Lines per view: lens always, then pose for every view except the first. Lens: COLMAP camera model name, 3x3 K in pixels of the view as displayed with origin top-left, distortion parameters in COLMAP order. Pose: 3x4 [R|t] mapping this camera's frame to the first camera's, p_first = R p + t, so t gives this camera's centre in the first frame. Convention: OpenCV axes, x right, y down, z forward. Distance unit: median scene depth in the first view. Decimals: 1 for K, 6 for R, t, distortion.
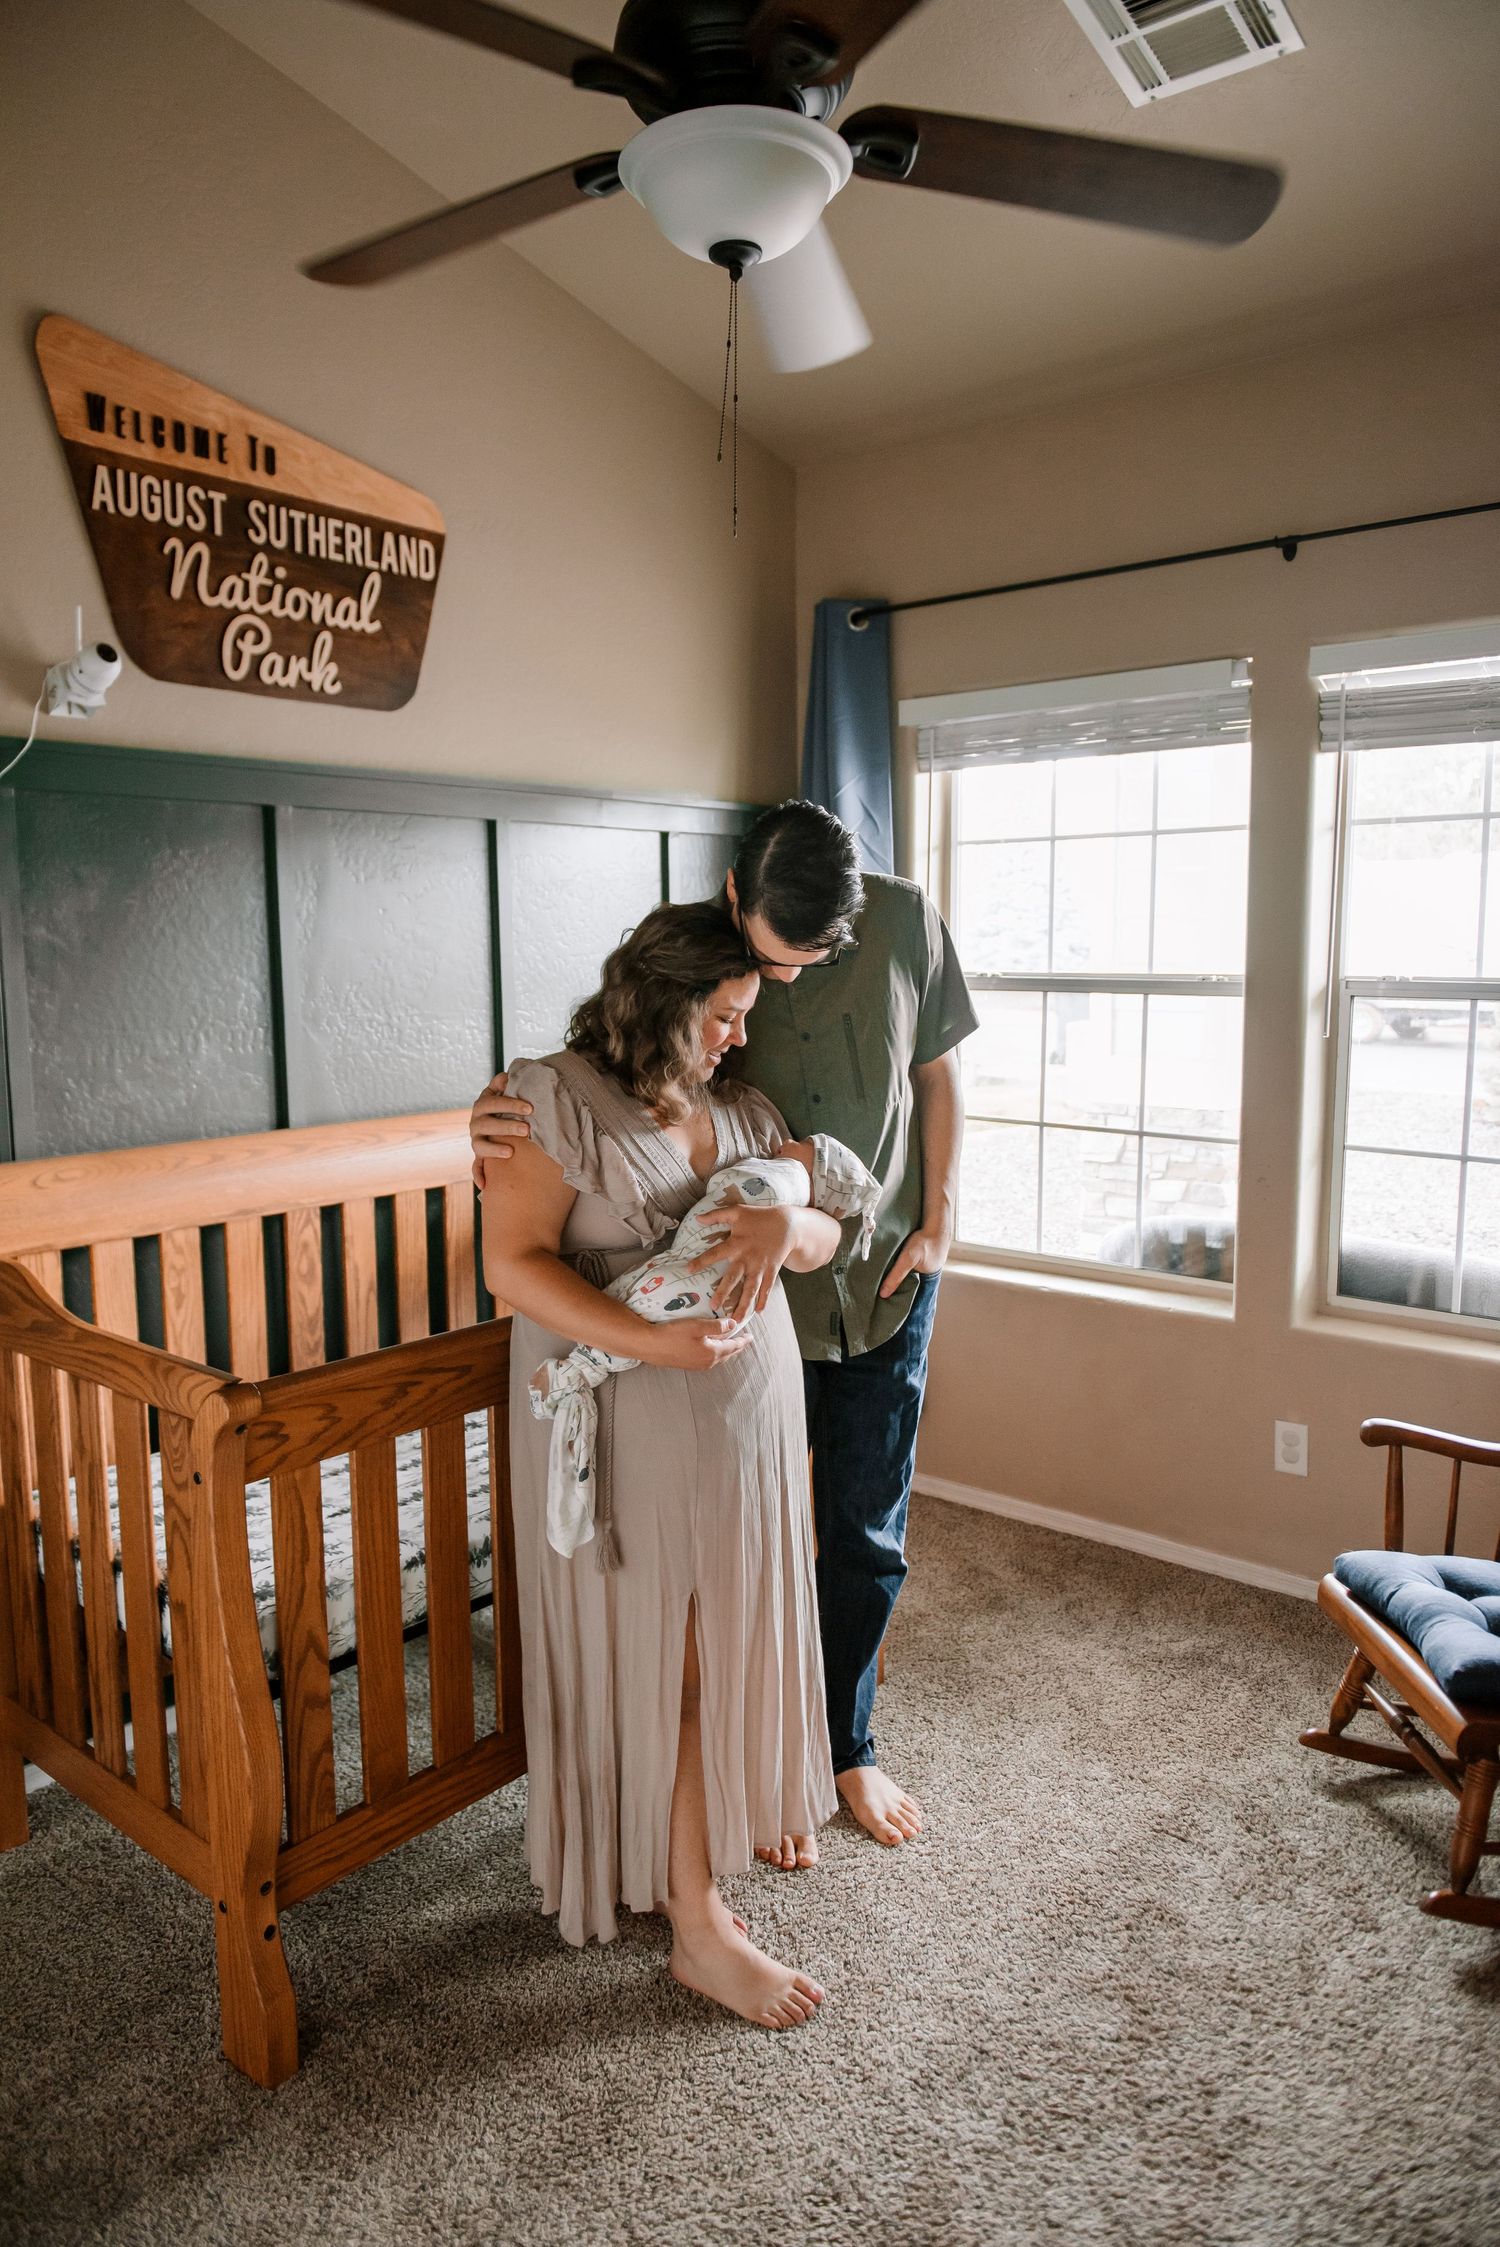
lens RADIAL K [[1538.5, 0, 747.4], [0, 1538.5, 1132.7], [0, 0, 1]] dist [-0.003794, -0.025682]
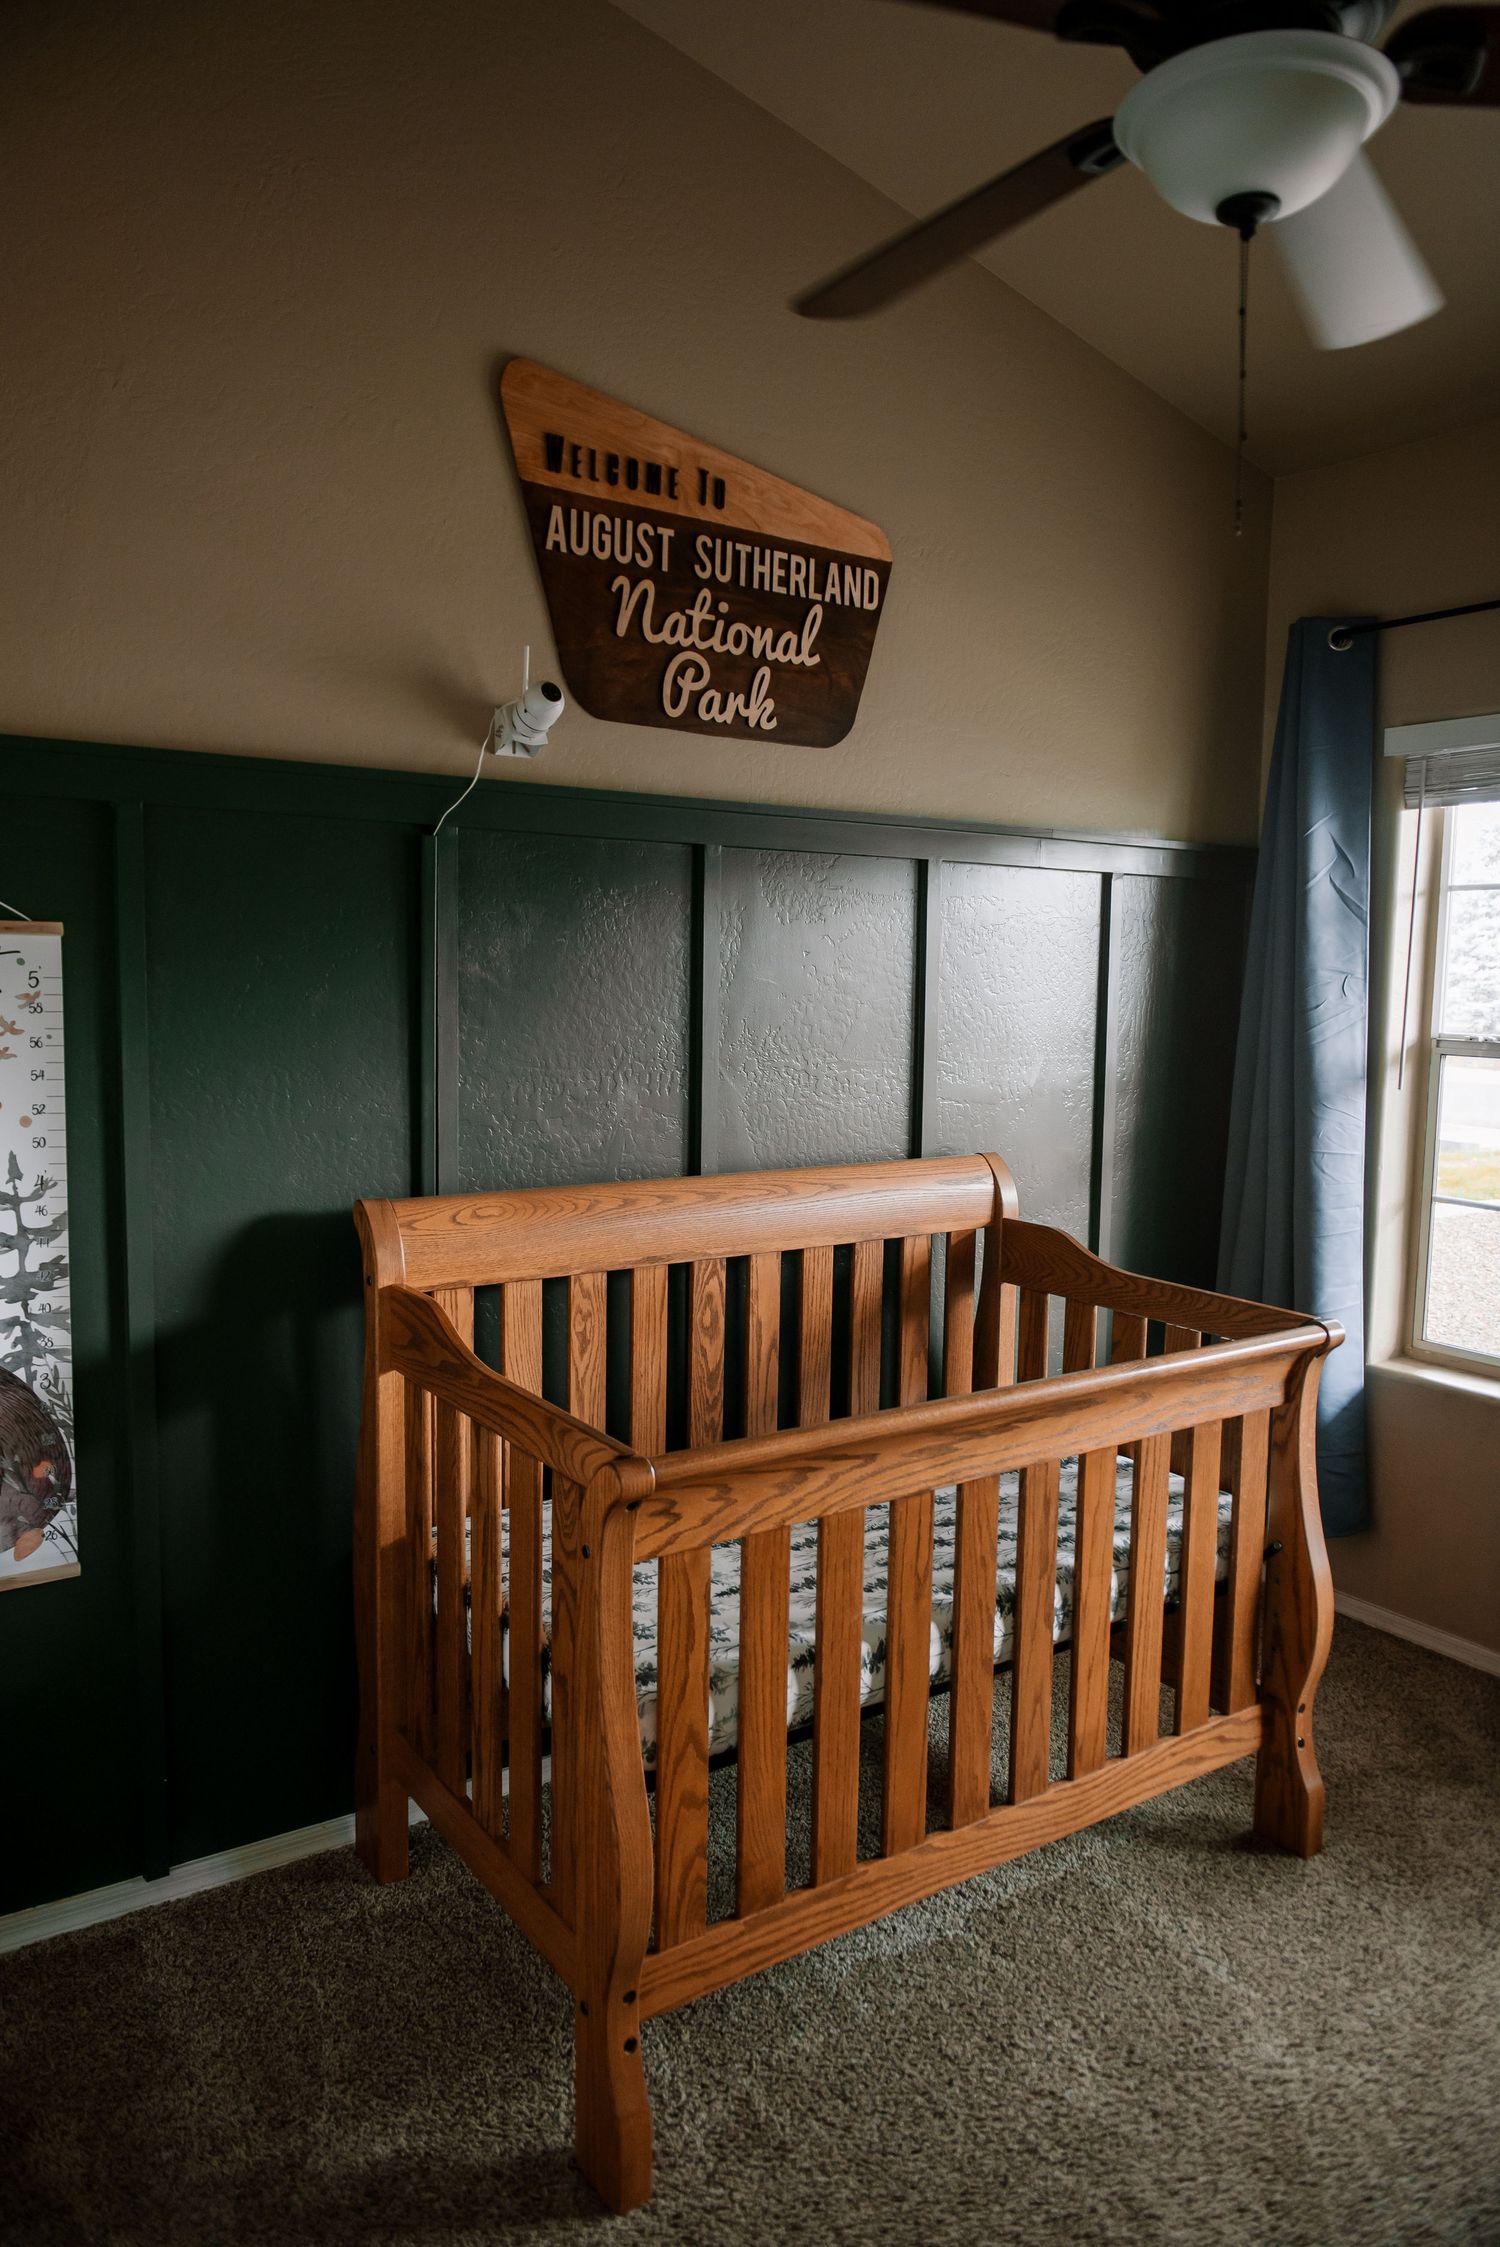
lens RADIAL K [[1538.5, 0, 740.4], [0, 1538.5, 1134.6], [0, 0, 1]] dist [-0.003794, -0.025682]
pose [[0.963607, 0.049276, -0.262744, -0.021514], [-0.055619, 0.998311, -0.016757, -0.014954], [0.261474, 0.030760, 0.964720, 0.074180]]
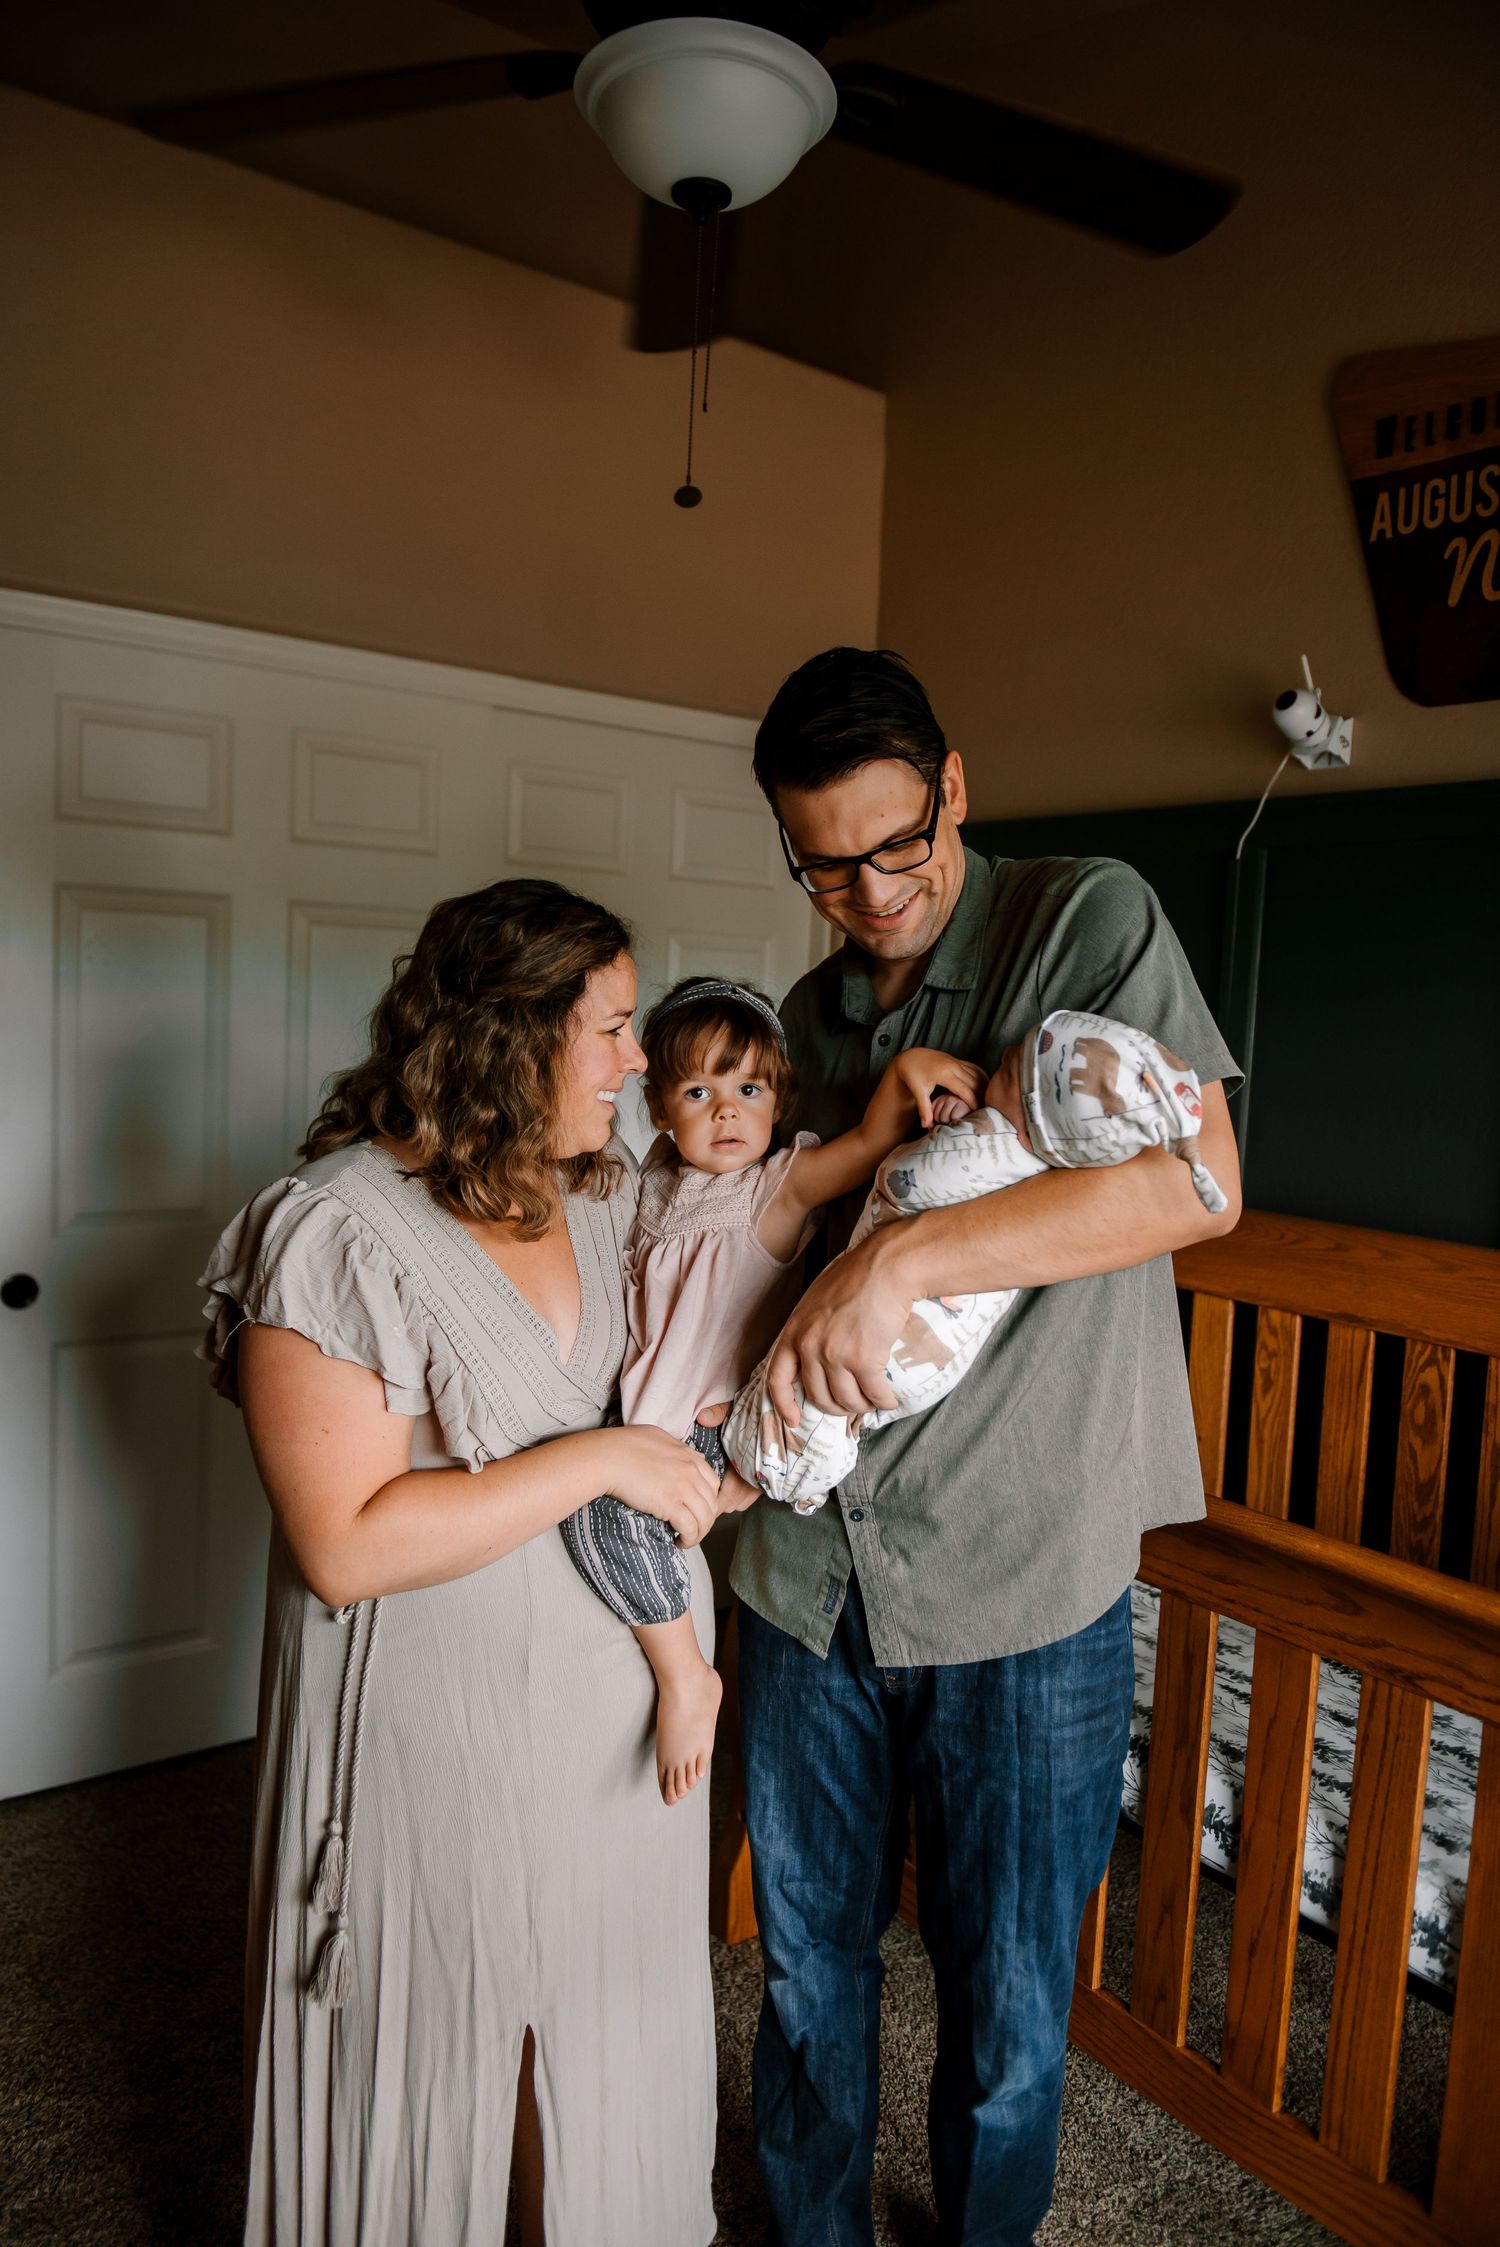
lens RADIAL K [[1538.5, 0, 751.6], [0, 1538.5, 1110.6], [0, 0, 1]] dist [-0.003794, -0.025682]
pose [[-0.232641, 0.077293, -0.969486, 0.592569], [-0.166433, 0.978968, 0.117986, -0.110808], [0.958216, 0.188803, -0.214884, 0.888311]]
